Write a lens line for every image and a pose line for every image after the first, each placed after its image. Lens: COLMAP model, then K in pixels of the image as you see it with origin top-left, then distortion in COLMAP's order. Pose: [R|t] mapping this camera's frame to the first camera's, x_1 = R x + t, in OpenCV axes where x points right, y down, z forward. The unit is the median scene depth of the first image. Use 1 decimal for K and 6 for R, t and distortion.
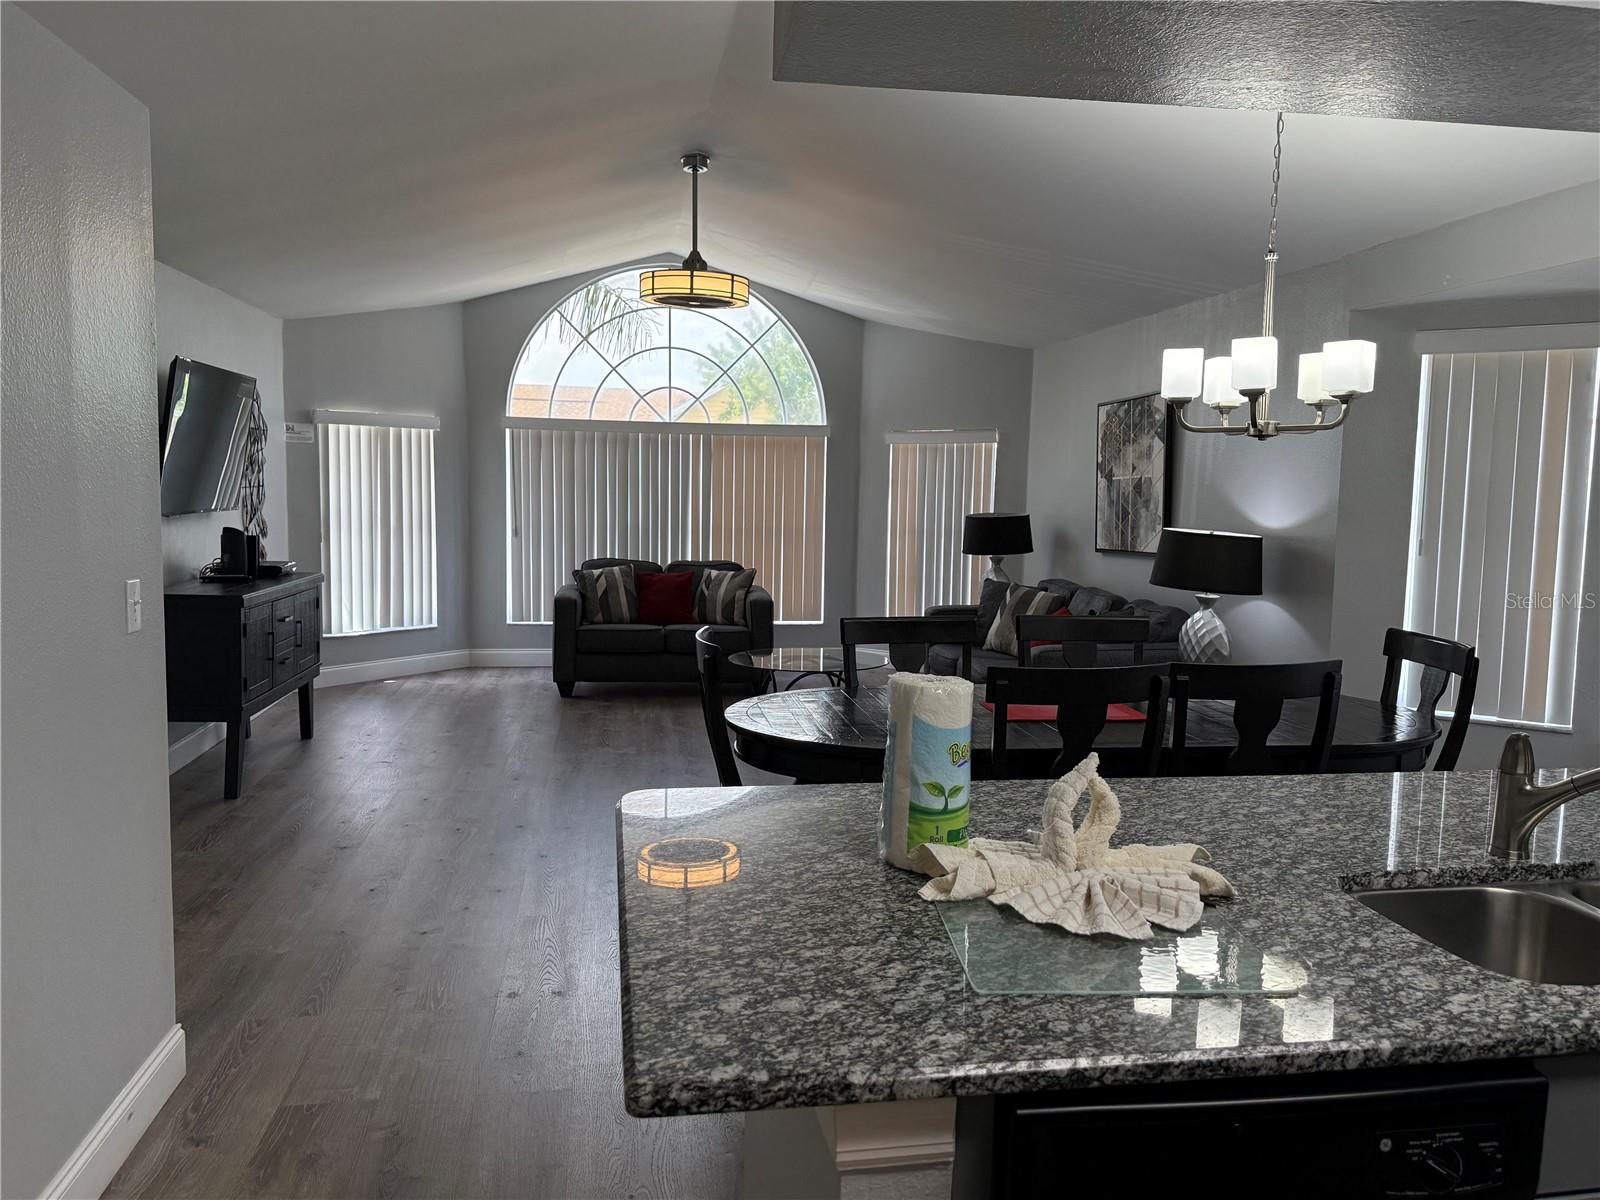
lens RADIAL K [[1202.0, 0, 831.4], [0, 1202.0, 601.0], [0, 0, 1]] dist [0.078320, -0.080467]
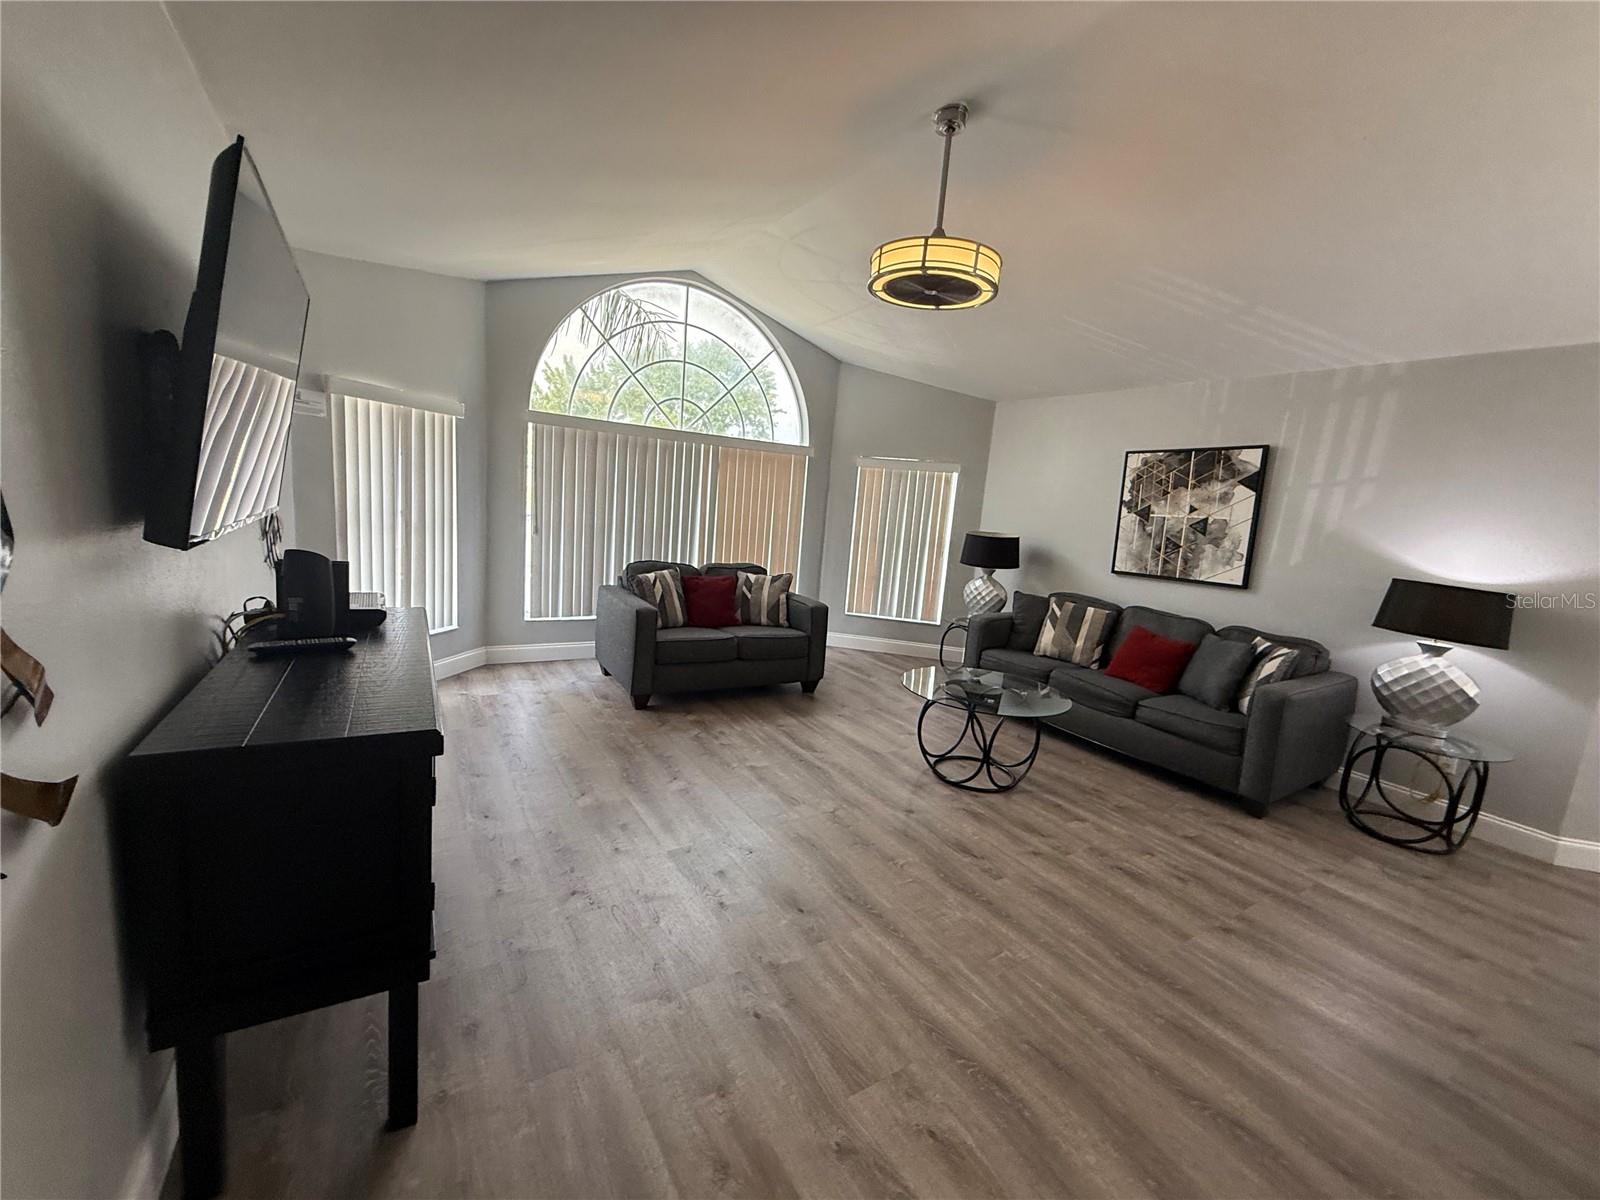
lens RADIAL K [[639.1, 0, 801.3], [0, 639.1, 597.9], [0, 0, 1]] dist [0.000123, 0.001580]
pose [[0.919703, -0.005389, 0.392578, -0.559129], [-0.025501, 0.996974, 0.073429, -0.093885], [-0.391786, -0.077544, 0.916783, 0.893636]]
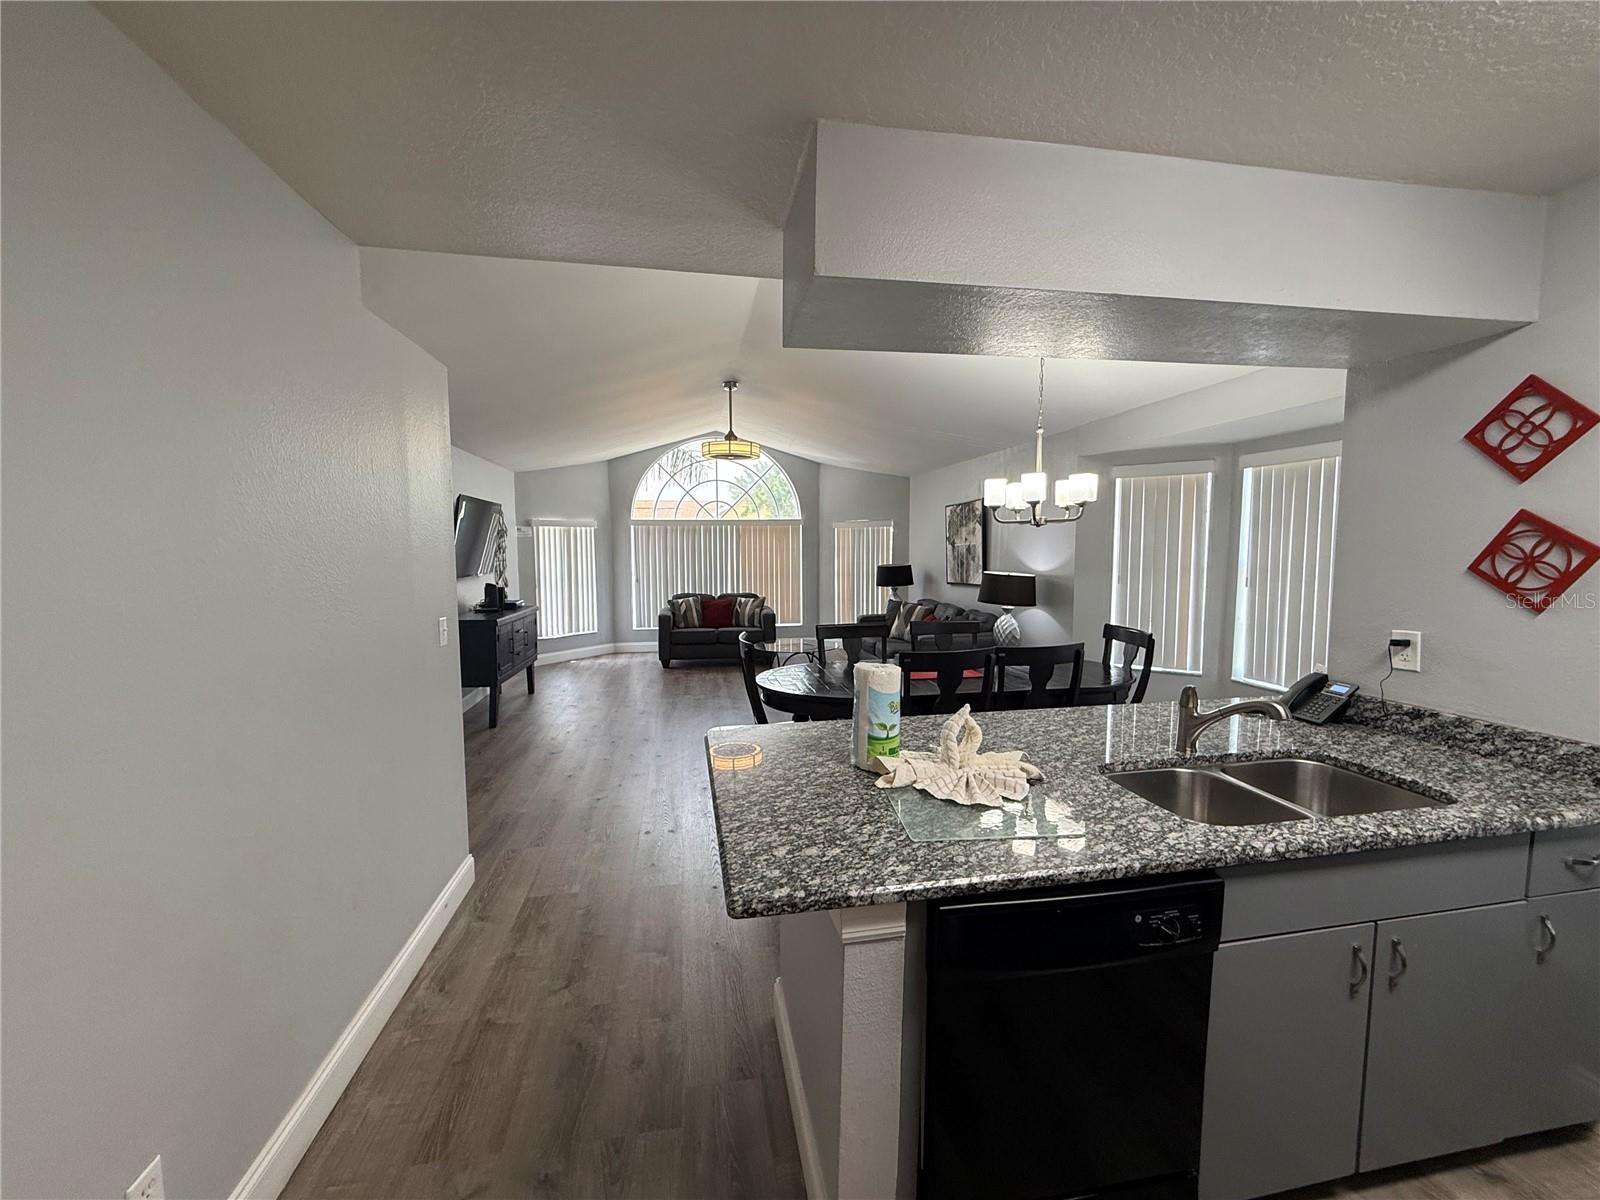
lens RADIAL K [[639.1, 0, 805.4], [0, 639.1, 599.9], [0, 0, 1]] dist [0.000123, 0.001580]
pose [[0.999689, -0.024331, 0.005513, -0.012455], [0.024417, 0.999572, -0.016082, -0.009490], [-0.005120, 0.016212, 0.999855, 0.009020]]
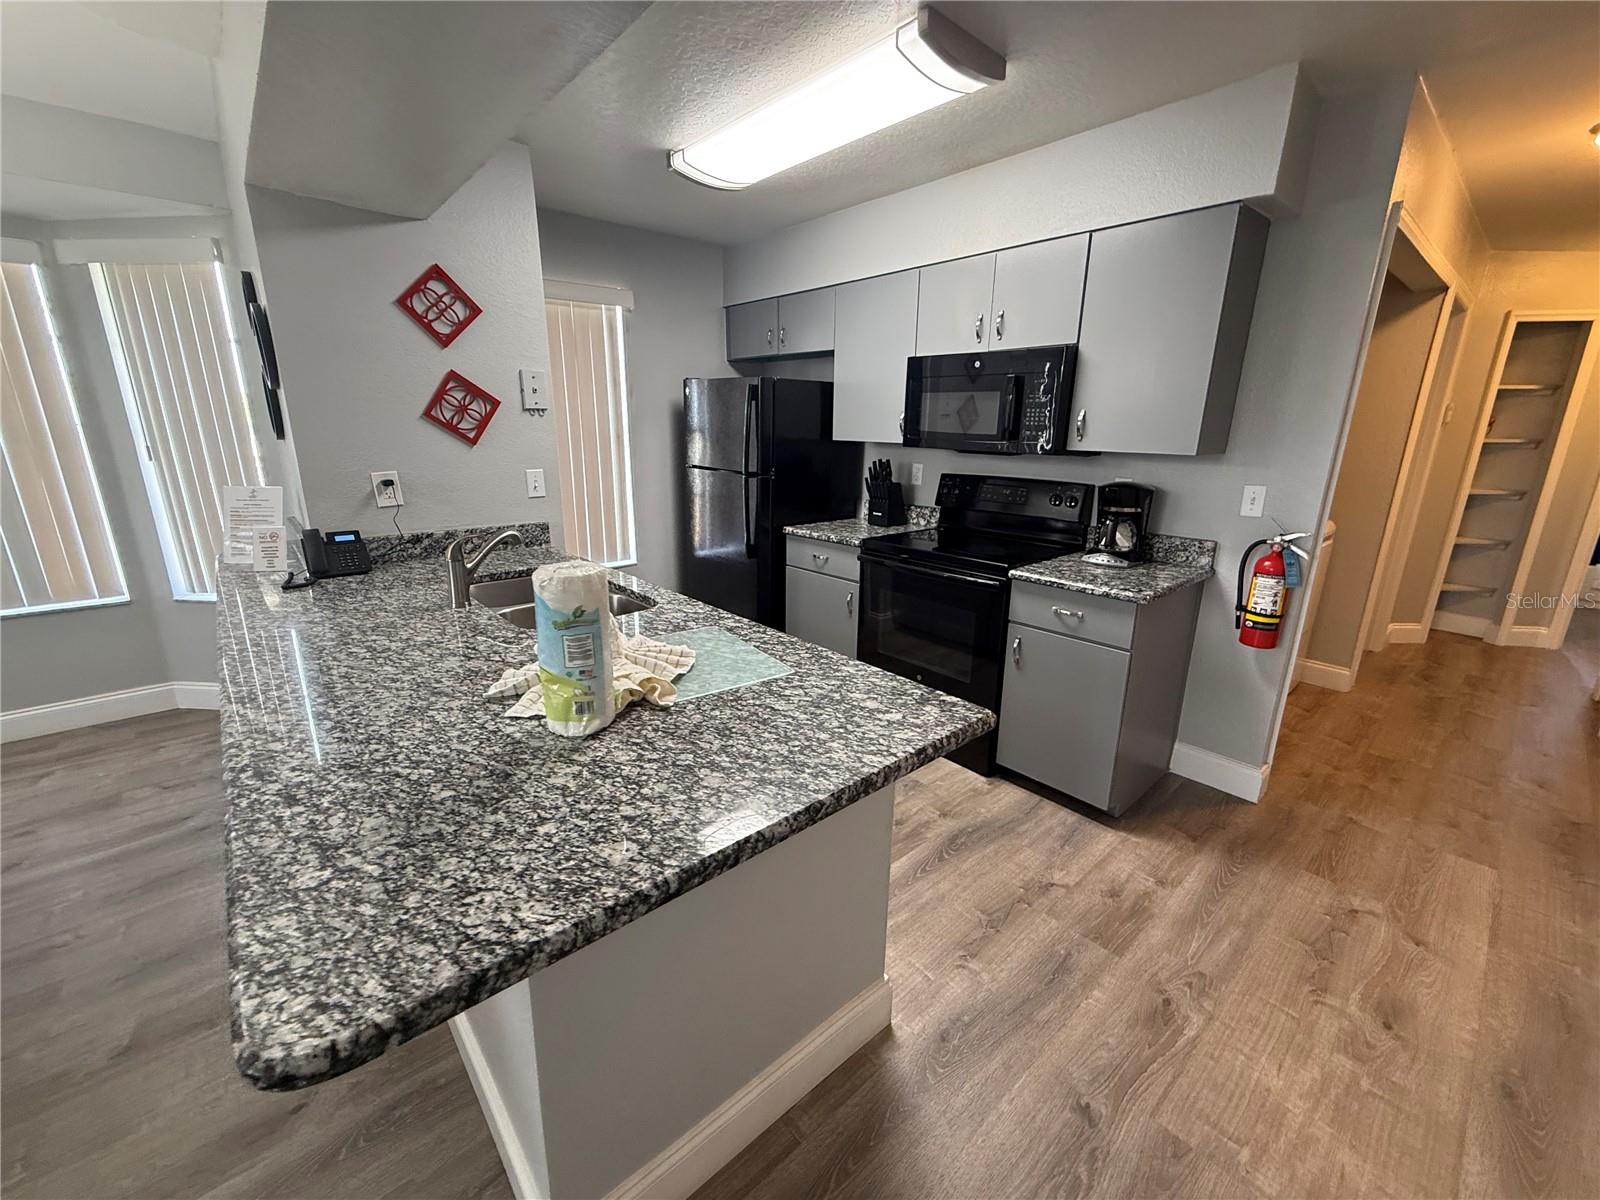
lens RADIAL K [[639.1, 0, 789.3], [0, 639.1, 600.0], [0, 0, 1]] dist [0.000123, 0.001580]
pose [[-0.507334, -0.251588, 0.824206, -0.214348], [0.066266, 0.942212, 0.328398, -0.036325], [-0.859198, 0.221224, -0.461344, 0.459464]]
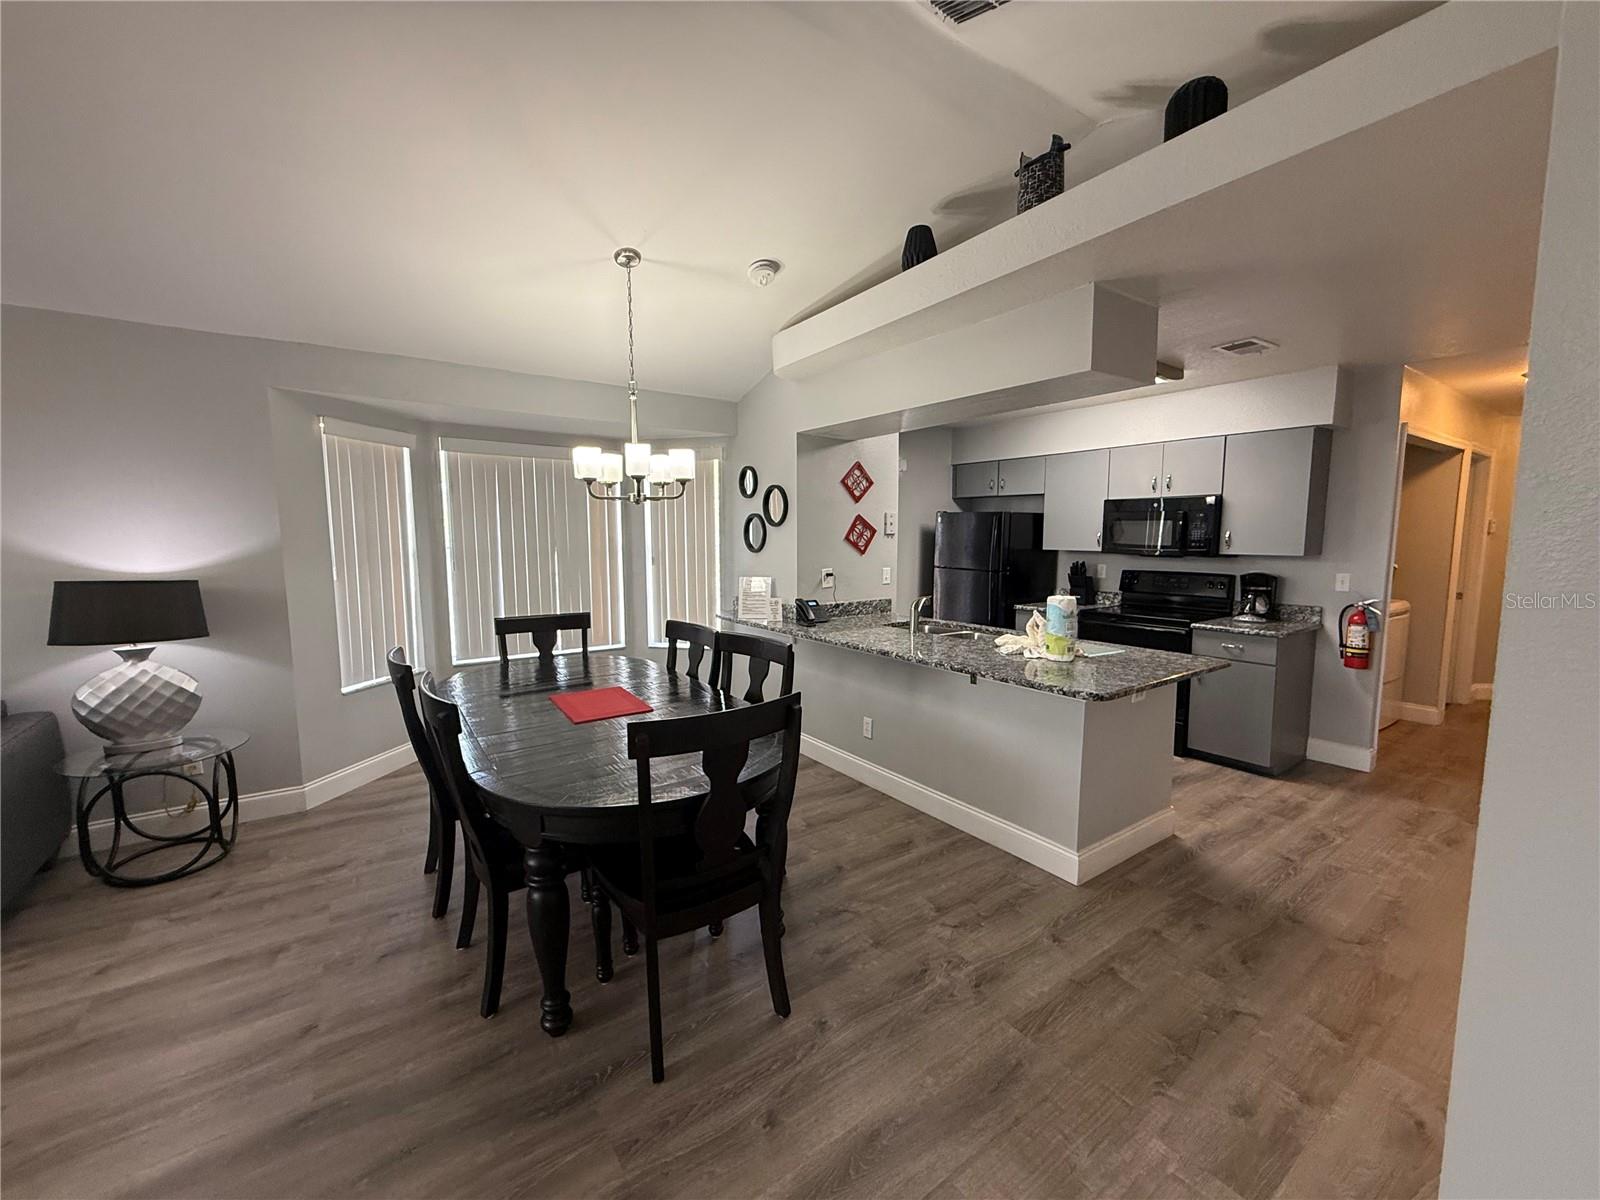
lens RADIAL K [[639.1, 0, 792.3], [0, 639.1, 604.8], [0, 0, 1]] dist [0.000123, 0.001580]
pose [[-0.418826, -0.115227, 0.900726, -0.444165], [0.085110, 0.982569, 0.165271, -0.097572], [-0.904069, 0.145881, -0.401718, 0.936738]]
